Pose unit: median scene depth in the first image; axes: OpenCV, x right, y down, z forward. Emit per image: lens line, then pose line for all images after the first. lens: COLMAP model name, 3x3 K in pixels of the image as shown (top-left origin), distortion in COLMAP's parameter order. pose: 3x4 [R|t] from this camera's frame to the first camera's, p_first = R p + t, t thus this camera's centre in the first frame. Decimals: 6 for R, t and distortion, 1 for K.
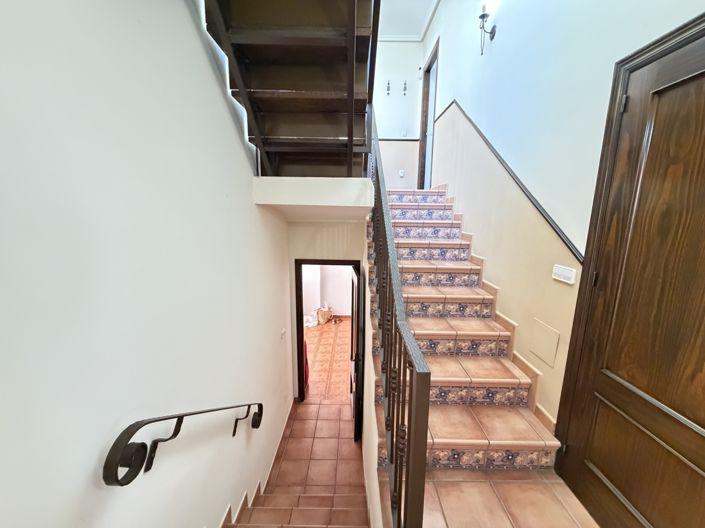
lens RADIAL K [[281.0, 0, 351.4], [0, 281.0, 265.6], [0, 0, 1]] dist [-0.000123, 0.000165]
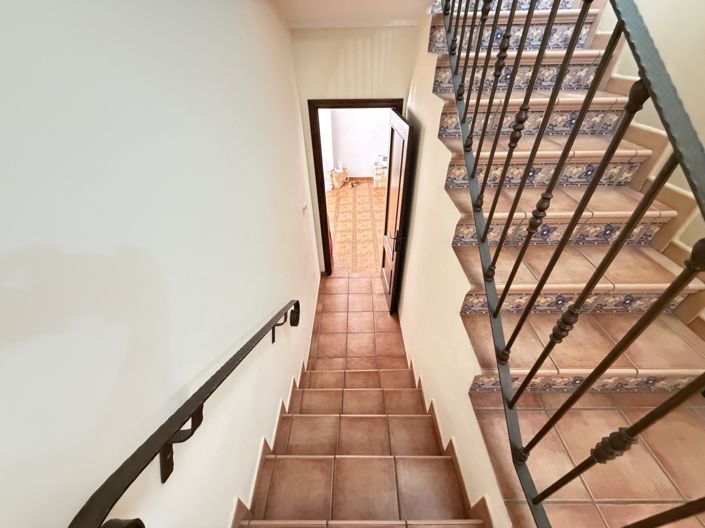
lens RADIAL K [[281.0, 0, 351.4], [0, 281.0, 265.6], [0, 0, 1]] dist [-0.000123, 0.000165]
pose [[0.999526, -0.022901, -0.020592, -0.093035], [0.029914, 0.880928, 0.472304, 0.012956], [0.007324, -0.472696, 0.881195, 0.211013]]
